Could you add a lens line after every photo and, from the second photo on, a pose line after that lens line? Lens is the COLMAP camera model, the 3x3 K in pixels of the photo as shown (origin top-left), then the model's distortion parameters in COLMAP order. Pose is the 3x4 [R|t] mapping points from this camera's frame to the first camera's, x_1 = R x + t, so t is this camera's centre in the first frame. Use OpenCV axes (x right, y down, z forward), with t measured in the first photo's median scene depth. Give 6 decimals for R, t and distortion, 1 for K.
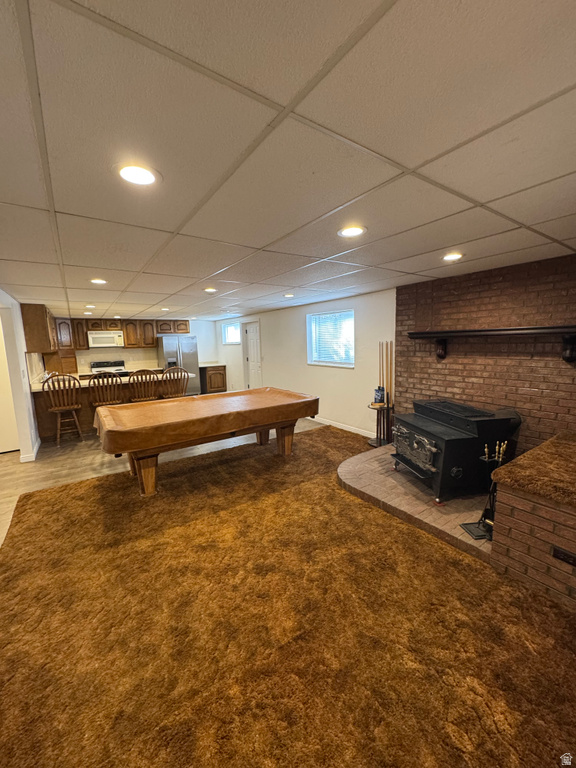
lens RADIAL K [[307.0, 0, 288.0], [0, 307.0, 384.0], [0, 0, 1]] dist [-0.002510, -0.000751]
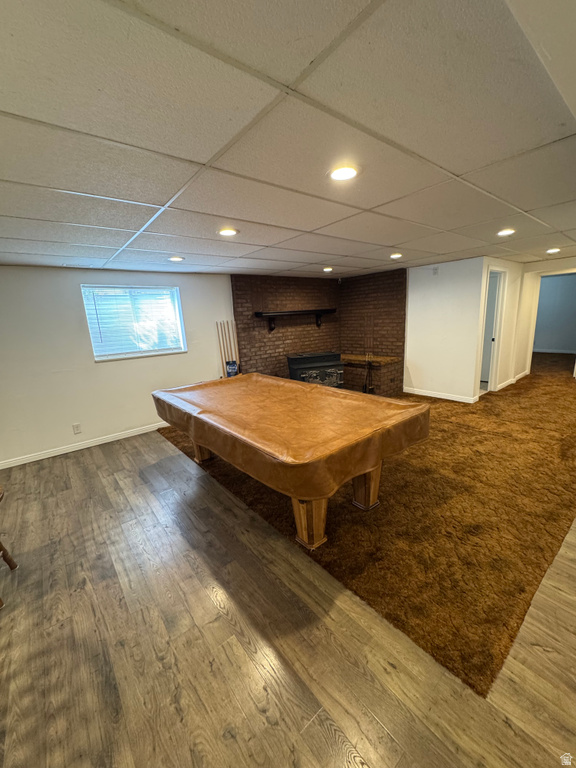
lens RADIAL K [[307.0, 0, 288.0], [0, 307.0, 384.0], [0, 0, 1]] dist [-0.002510, -0.000751]
pose [[-0.072754, -0.182951, 0.980426, -0.929985], [0.192724, 0.961924, 0.193800, -0.098356], [-0.978552, 0.203052, -0.034725, 0.945683]]
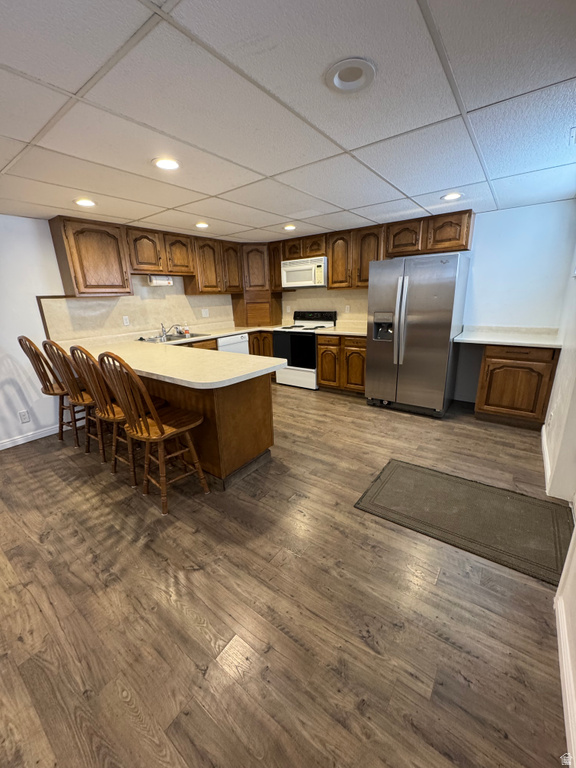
lens RADIAL K [[307.0, 0, 288.0], [0, 307.0, 384.0], [0, 0, 1]] dist [-0.002510, -0.000751]
pose [[0.317238, 0.282836, -0.905187, -0.008803], [-0.106997, 0.959071, 0.262174, -0.180133], [0.942291, 0.013681, 0.334517, 1.500775]]
